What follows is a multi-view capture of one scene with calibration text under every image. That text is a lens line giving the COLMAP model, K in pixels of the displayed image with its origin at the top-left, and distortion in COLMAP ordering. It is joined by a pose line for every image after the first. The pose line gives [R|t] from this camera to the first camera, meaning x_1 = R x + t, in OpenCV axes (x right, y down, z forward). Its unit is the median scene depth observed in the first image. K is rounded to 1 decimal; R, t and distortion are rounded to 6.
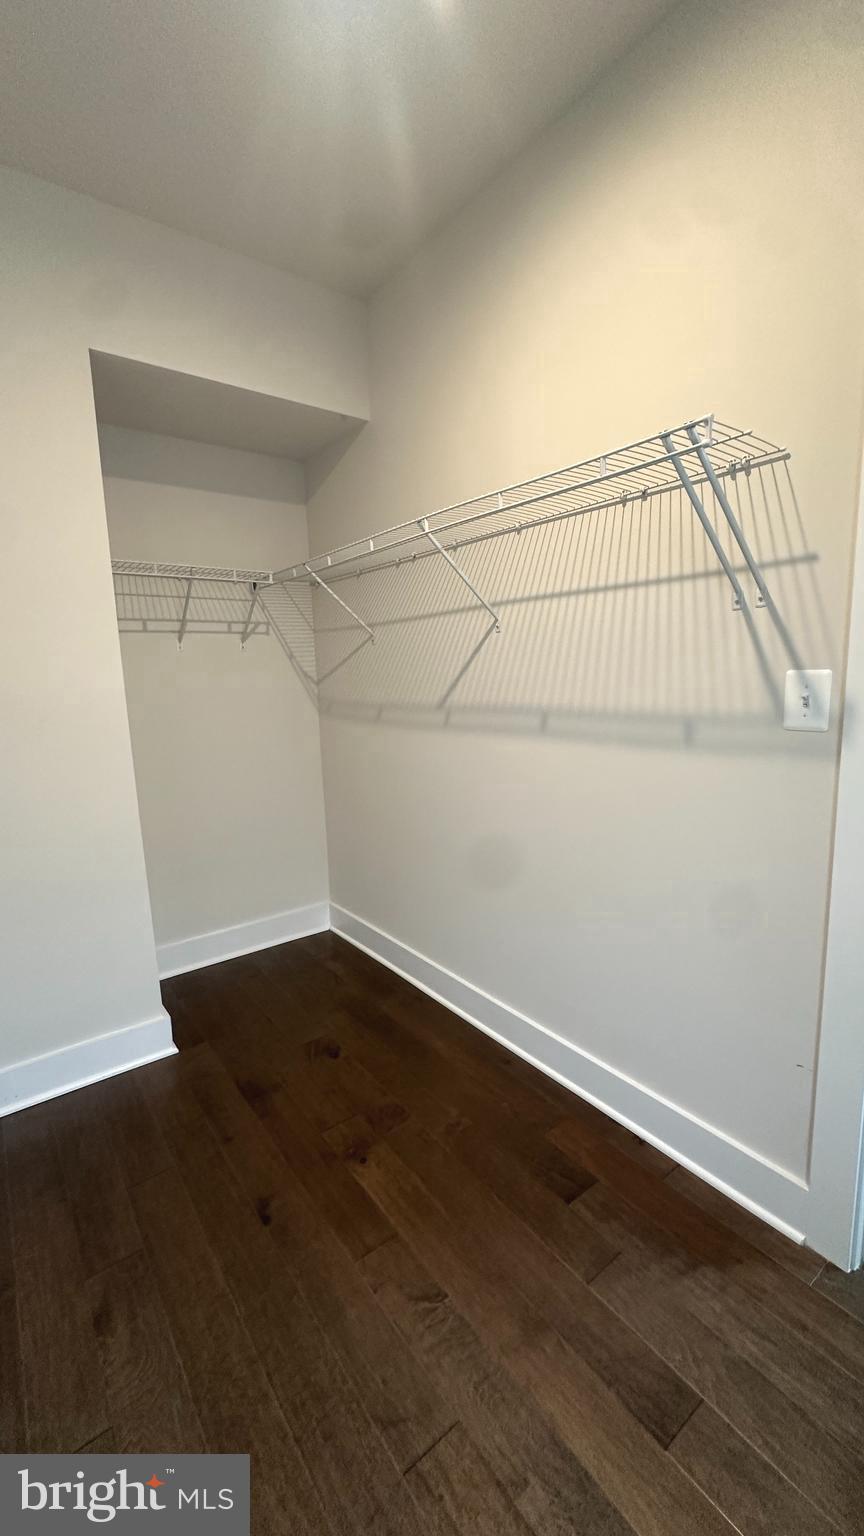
lens RADIAL K [[599.9, 0, 415.3], [0, 599.9, 797.3], [0, 0, 1]] dist [0.000339, 0.000293]
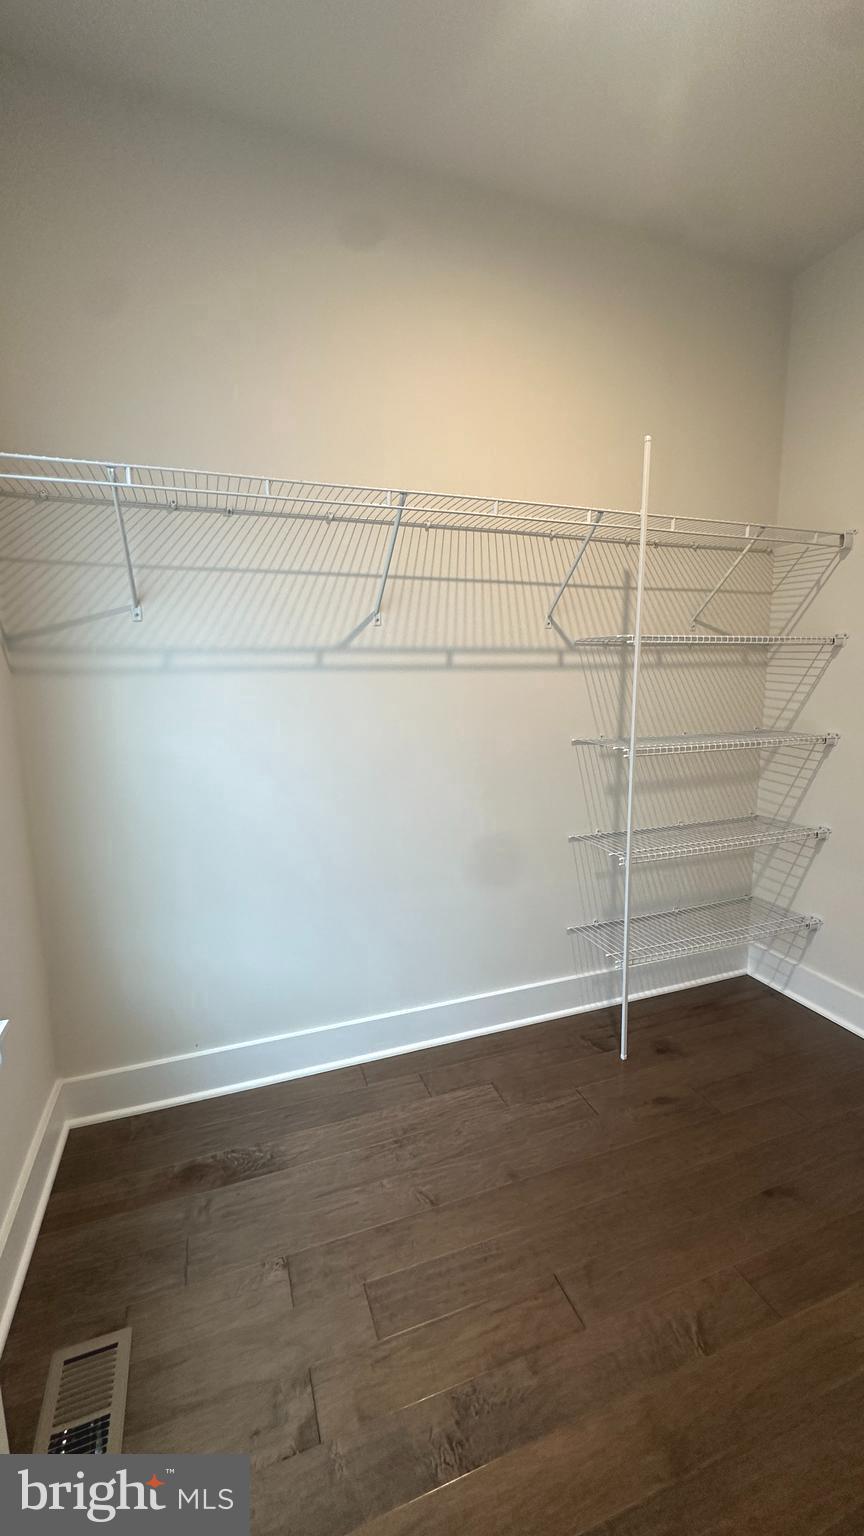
lens RADIAL K [[619.8, 0, 430.3], [0, 619.8, 770.2], [0, 0, 1]] dist [-0.003226, -0.000171]
pose [[-0.285508, 0.167754, -0.943580, 0.907047], [-0.195457, 0.953676, 0.228690, -0.095527], [0.938233, 0.249722, -0.239493, 0.669371]]
